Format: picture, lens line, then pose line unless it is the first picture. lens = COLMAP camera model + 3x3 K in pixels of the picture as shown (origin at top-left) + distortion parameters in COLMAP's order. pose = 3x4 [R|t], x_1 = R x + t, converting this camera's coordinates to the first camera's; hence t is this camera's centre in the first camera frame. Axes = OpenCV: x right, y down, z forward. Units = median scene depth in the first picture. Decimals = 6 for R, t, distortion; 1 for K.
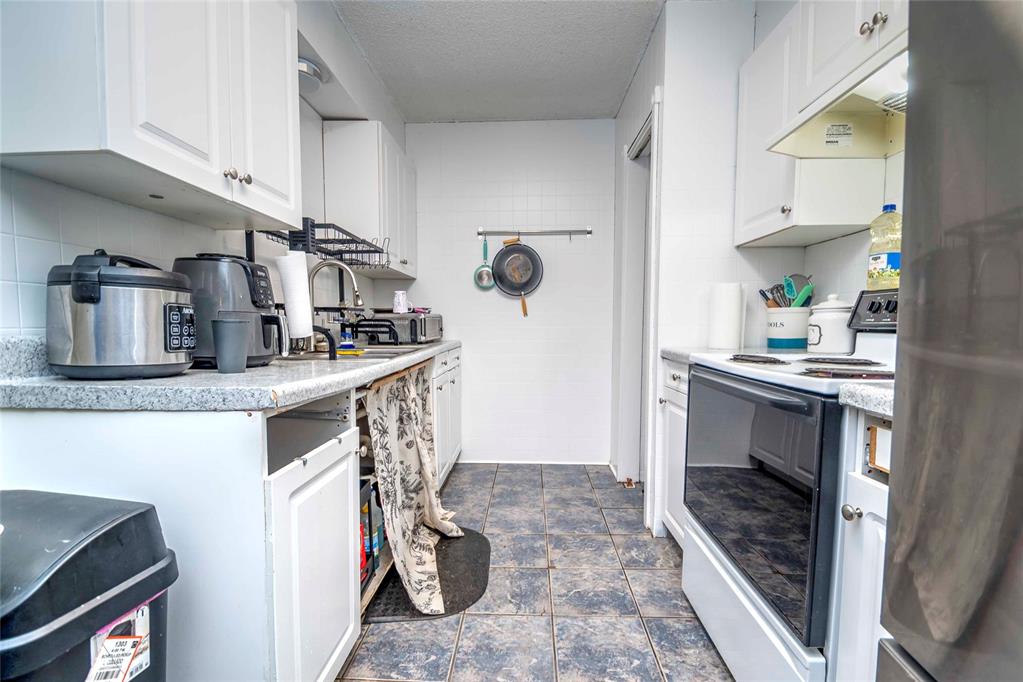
lens RADIAL K [[438.9, 0, 512.1], [0, 438.9, 361.4], [0, 0, 1]] dist [-0.000491, -0.000275]
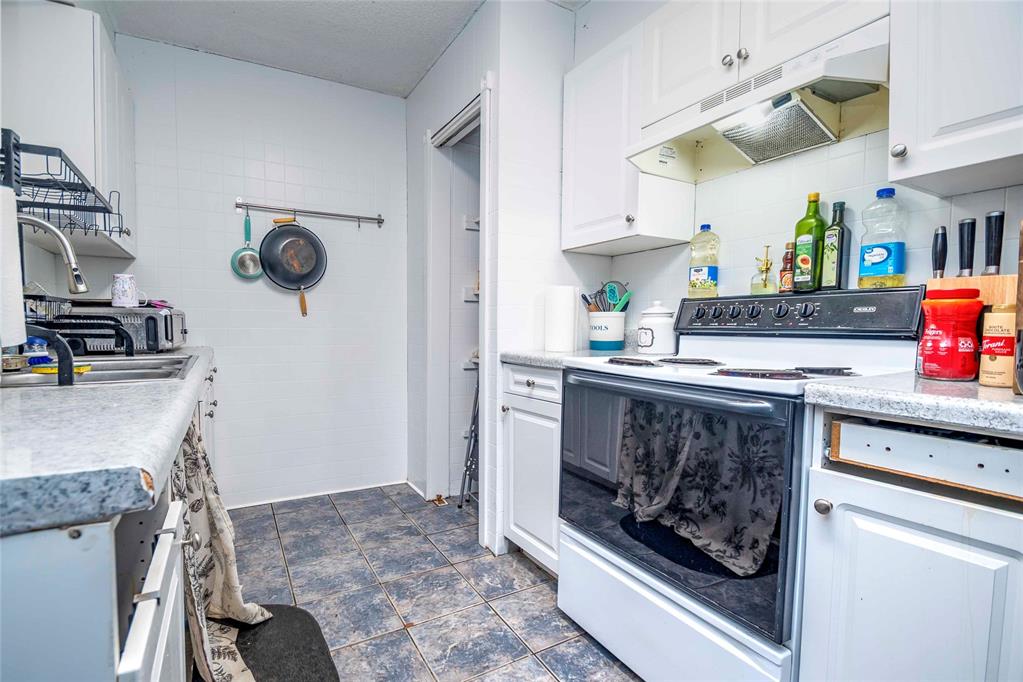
lens RADIAL K [[467.9, 0, 510.8], [0, 467.9, 359.6], [0, 0, 1]] dist [0.017206, -0.018534]
pose [[0.868678, -0.027685, 0.494604, -0.139963], [0.034554, 0.999392, -0.004747, -0.009089], [-0.494171, 0.021214, 0.869106, 0.124101]]
